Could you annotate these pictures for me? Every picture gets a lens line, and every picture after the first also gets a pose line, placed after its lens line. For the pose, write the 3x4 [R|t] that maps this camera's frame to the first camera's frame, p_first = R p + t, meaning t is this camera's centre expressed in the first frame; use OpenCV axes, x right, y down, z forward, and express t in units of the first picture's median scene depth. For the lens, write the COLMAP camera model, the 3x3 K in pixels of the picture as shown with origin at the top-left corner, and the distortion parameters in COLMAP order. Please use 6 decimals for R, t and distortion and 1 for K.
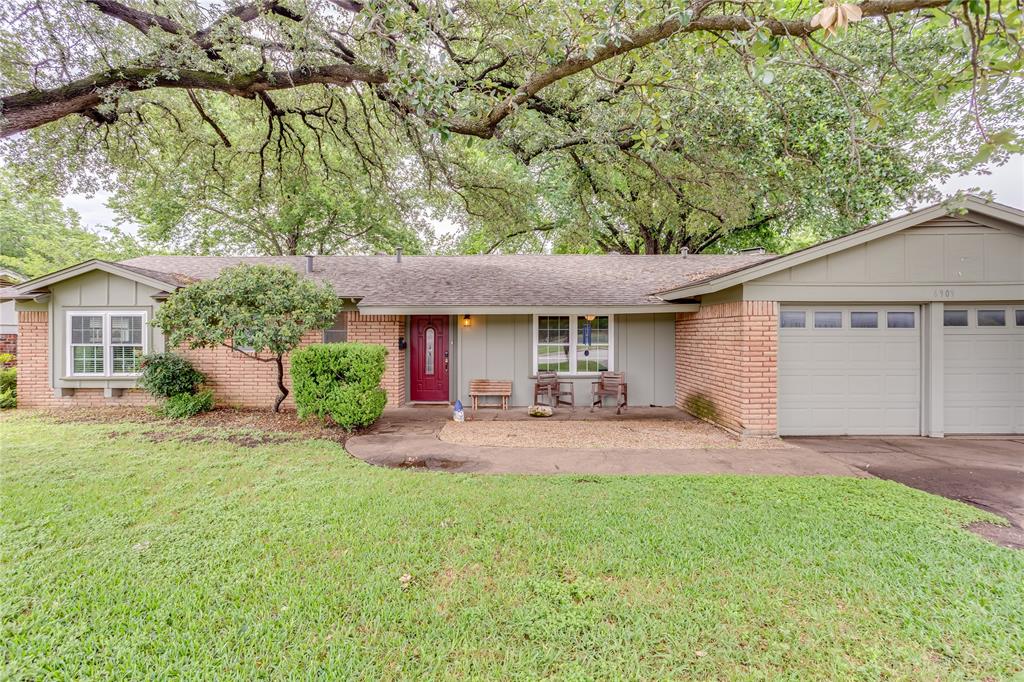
lens RADIAL K [[485.2, 0, 512.0], [0, 485.2, 341.0], [0, 0, 1]] dist [-0.022062, 0.000250]
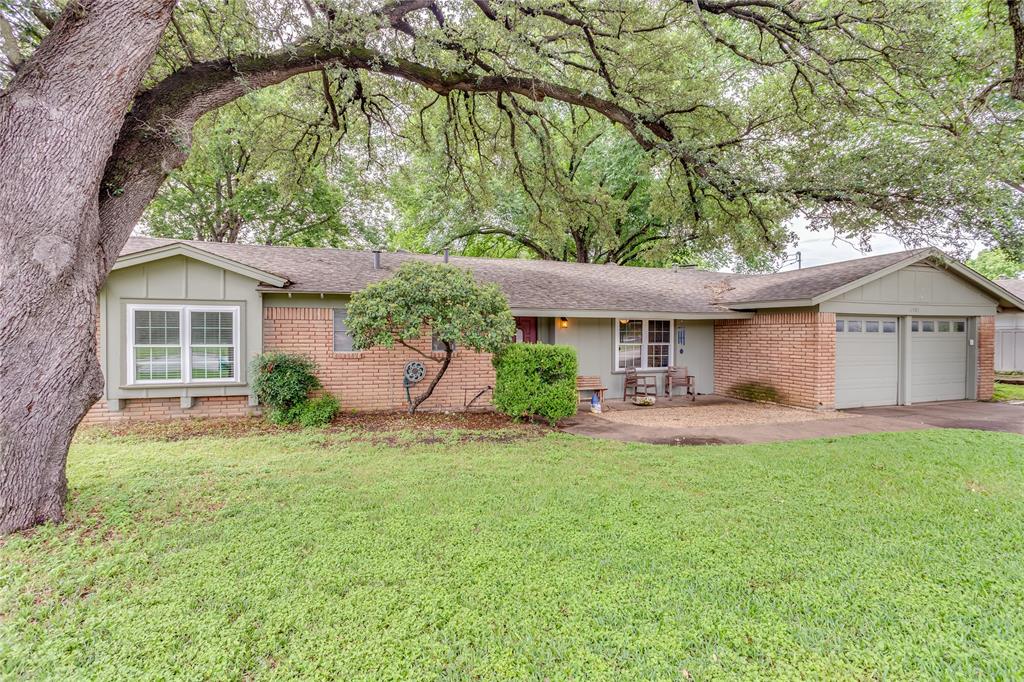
lens RADIAL K [[485.2, 0, 512.0], [0, 485.2, 341.0], [0, 0, 1]] dist [-0.022062, 0.000250]
pose [[0.939830, 0.000908, 0.341641, -0.596030], [-0.000963, 1.000000, -0.000010, -0.000436], [-0.341641, -0.000320, 0.939830, 0.005409]]
